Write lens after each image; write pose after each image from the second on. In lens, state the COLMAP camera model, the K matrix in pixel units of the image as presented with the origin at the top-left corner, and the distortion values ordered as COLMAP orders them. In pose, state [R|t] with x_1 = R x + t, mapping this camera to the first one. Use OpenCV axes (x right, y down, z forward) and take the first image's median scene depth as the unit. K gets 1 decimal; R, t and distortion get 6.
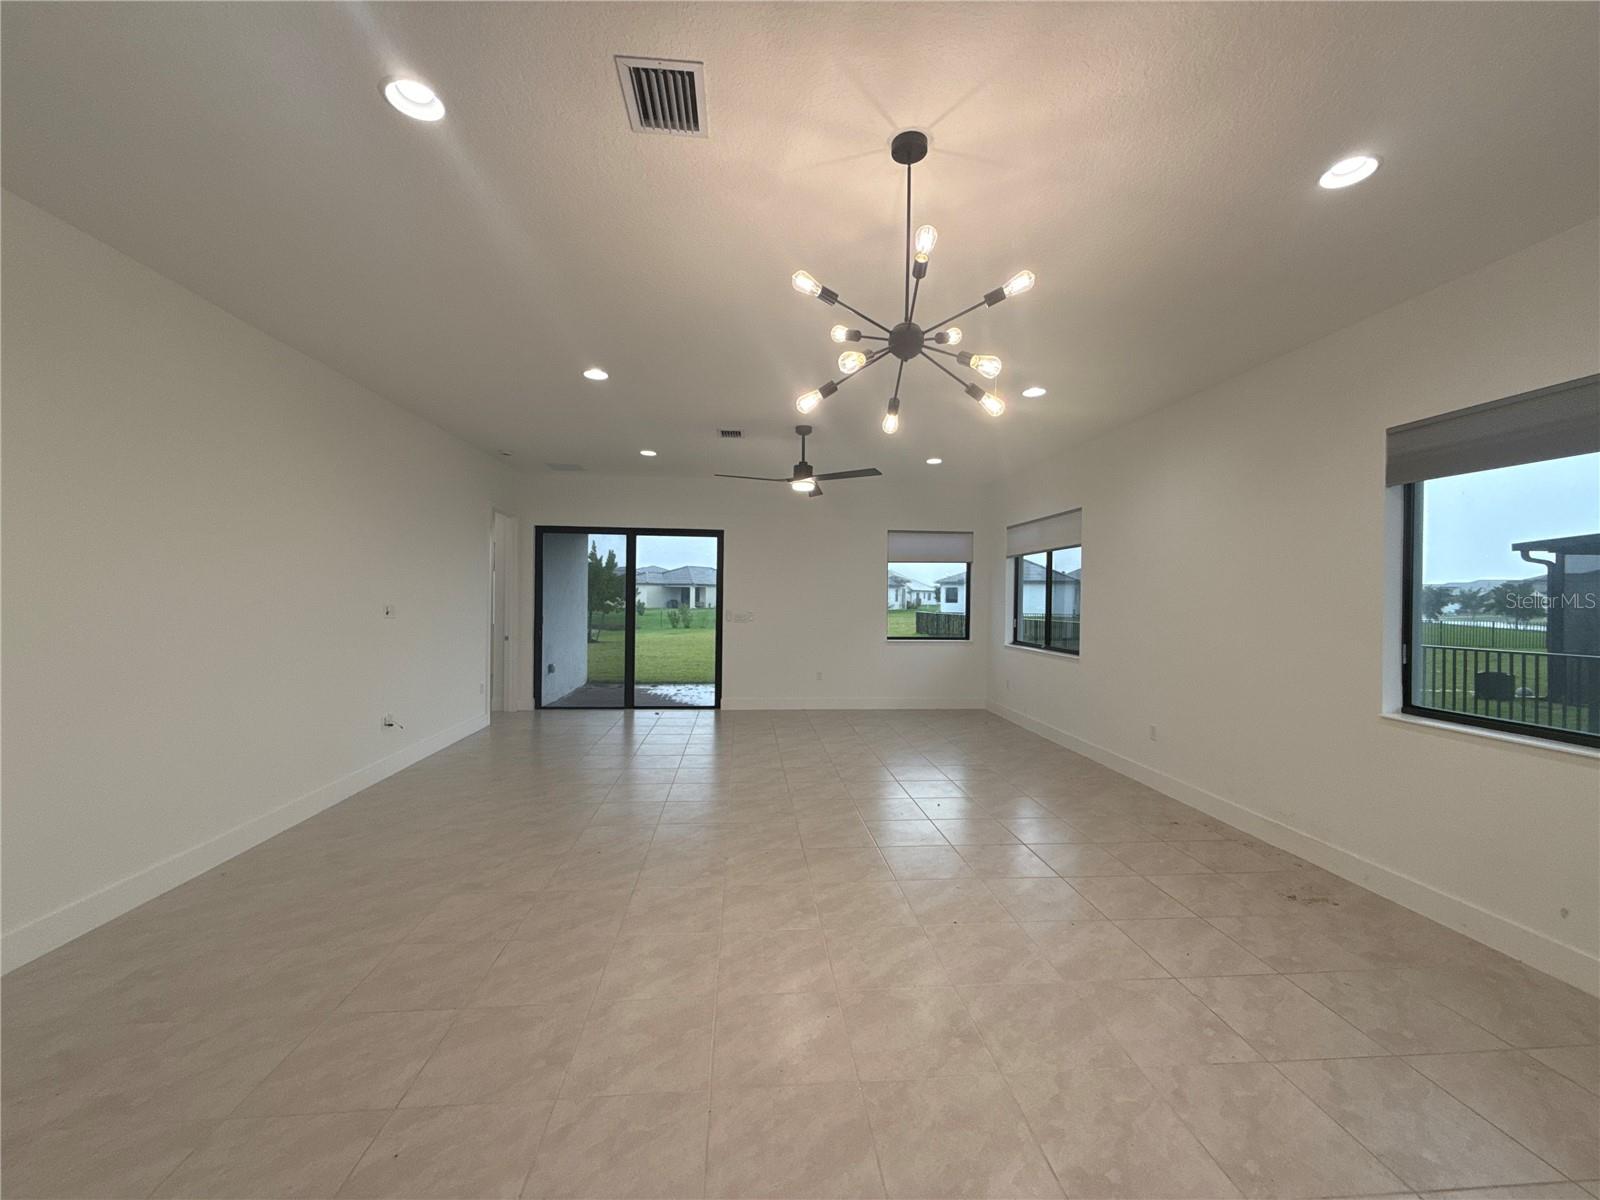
lens RADIAL K [[636.7, 0, 800.0], [0, 636.7, 600.0], [0, 0, 1]] dist [0.004019, 0.000098]
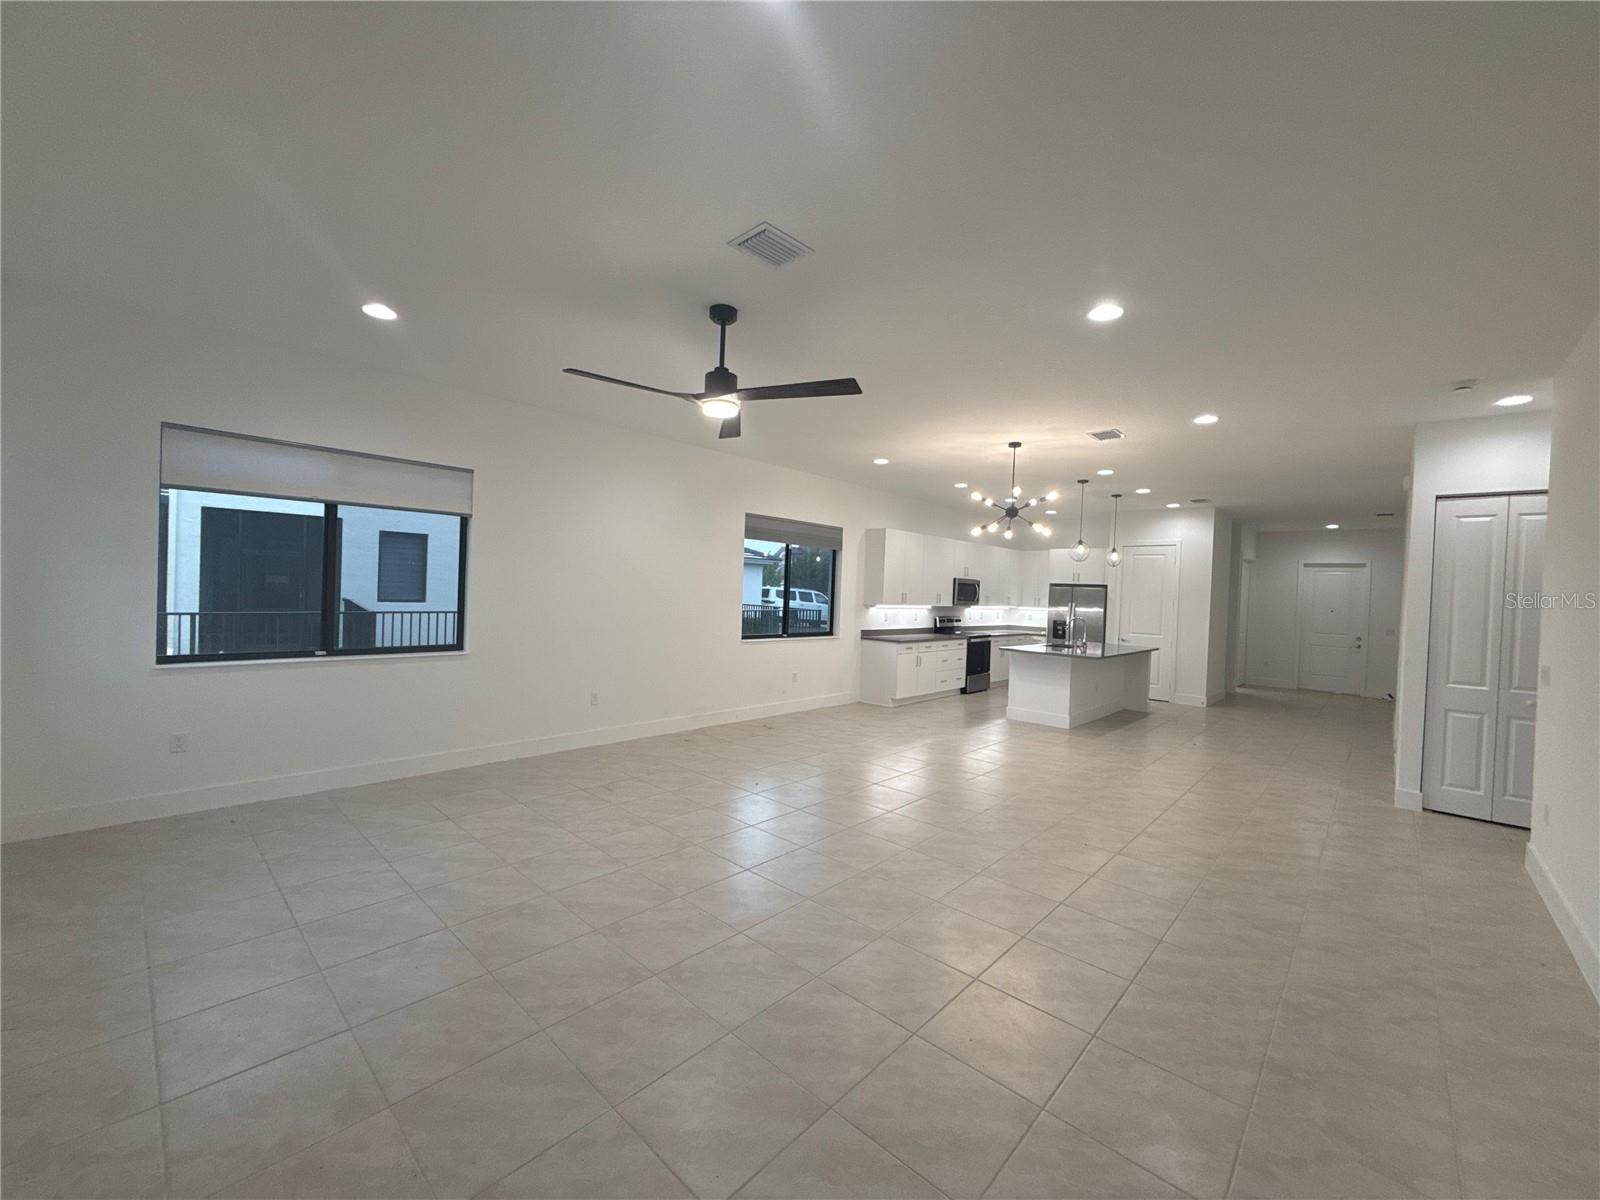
lens RADIAL K [[636.2, 0, 797.5], [0, 636.2, 598.9], [0, 0, 1]] dist [-0.001192, -0.000050]
pose [[-0.668939, -0.047545, 0.741795, -0.353846], [-0.041034, 0.998793, 0.027013, -0.014931], [-0.742183, -0.012368, -0.670083, 0.963605]]
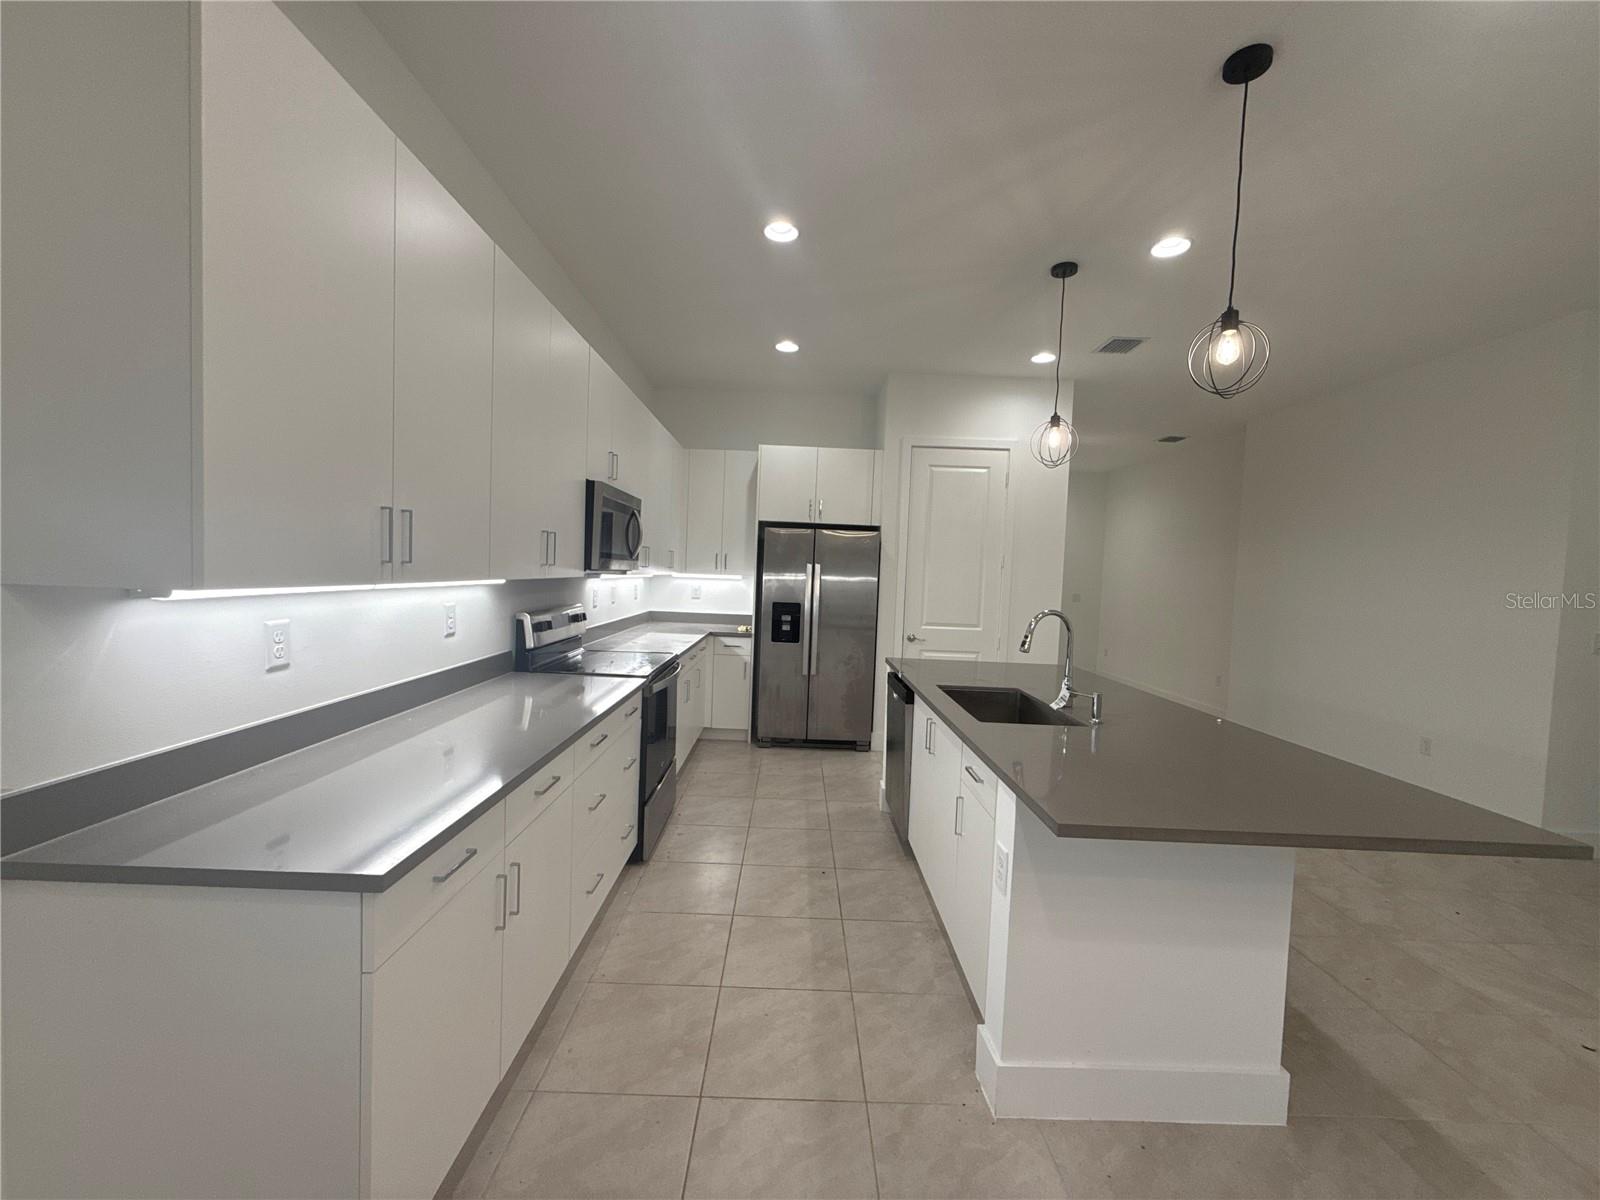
lens RADIAL K [[636.2, 0, 797.5], [0, 636.2, 598.9], [0, 0, 1]] dist [-0.001192, -0.000050]
pose [[-0.995063, -0.053304, 0.083710, 0.224778], [-0.048961, 0.997388, 0.053106, 0.008696], [-0.086322, 0.048745, -0.995074, 0.241830]]
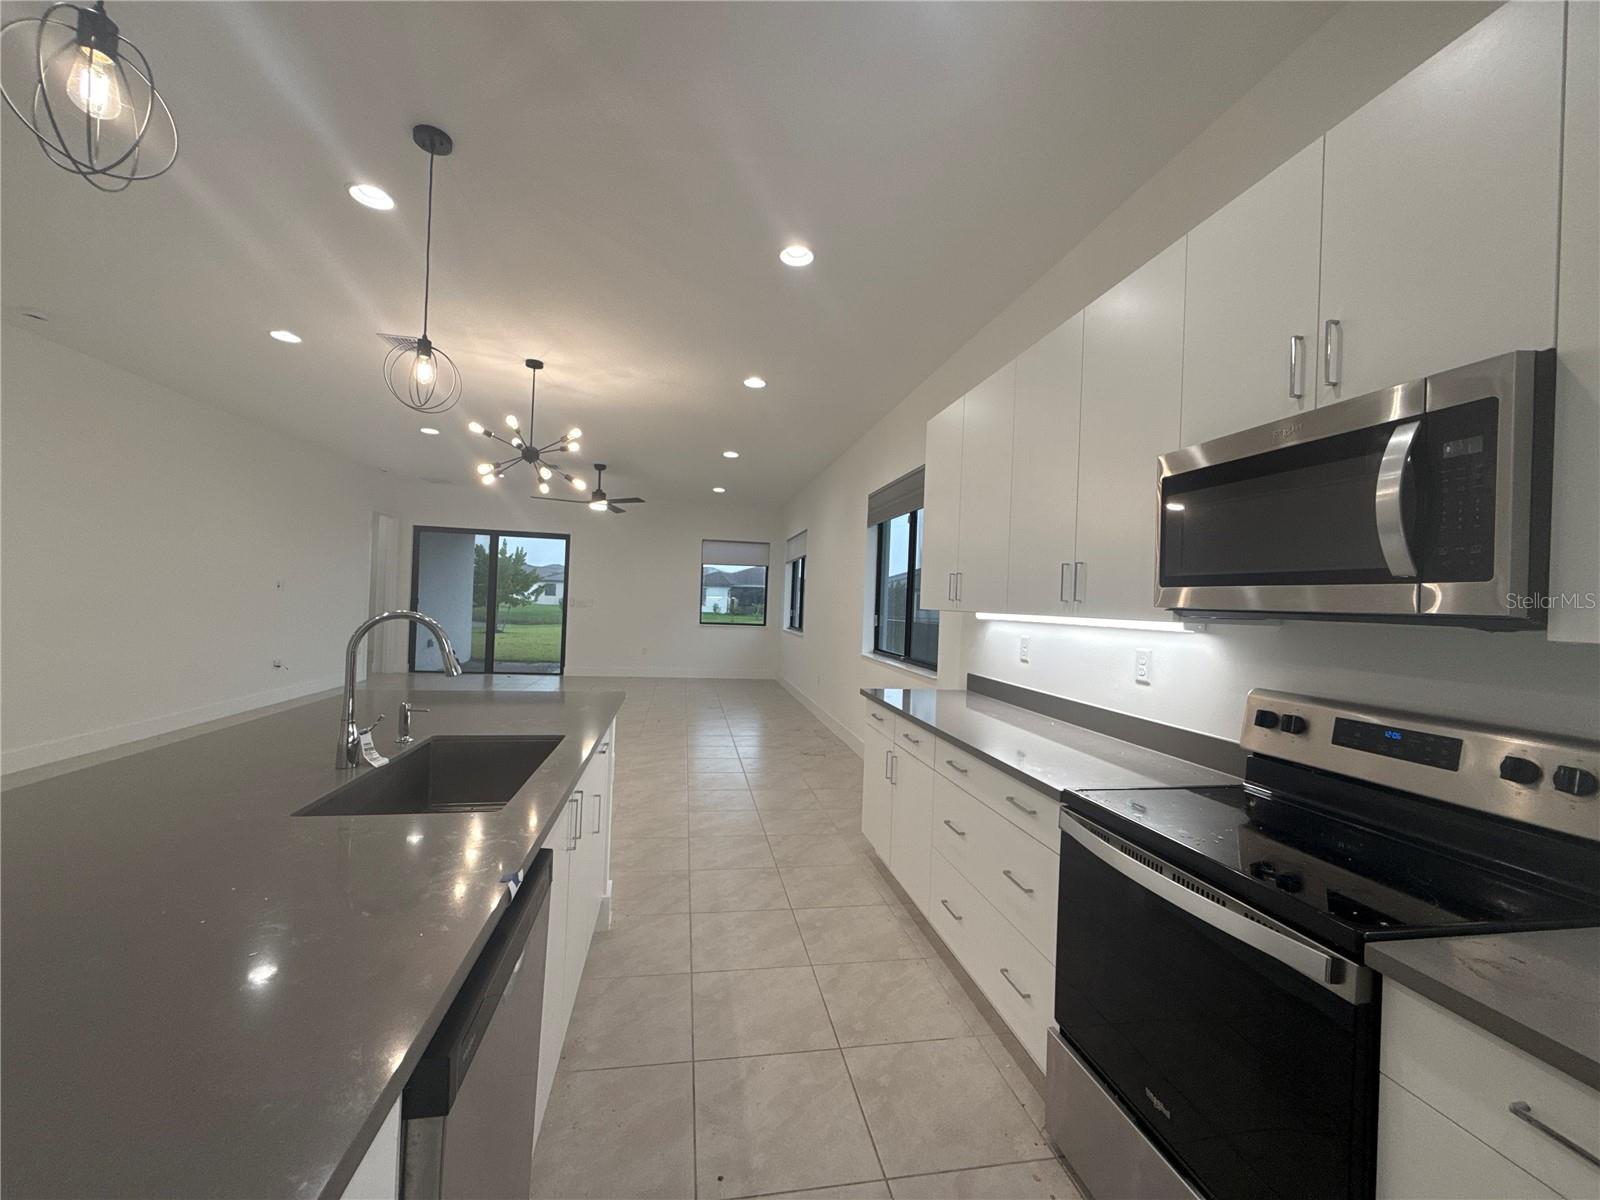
lens RADIAL K [[636.2, 0, 797.5], [0, 636.2, 598.9], [0, 0, 1]] dist [-0.001192, -0.000050]
pose [[0.995765, 0.027530, 0.087711, 0.233612], [-0.026824, 0.999598, -0.009224, 0.018954], [-0.087930, 0.006832, 0.996103, -0.315574]]
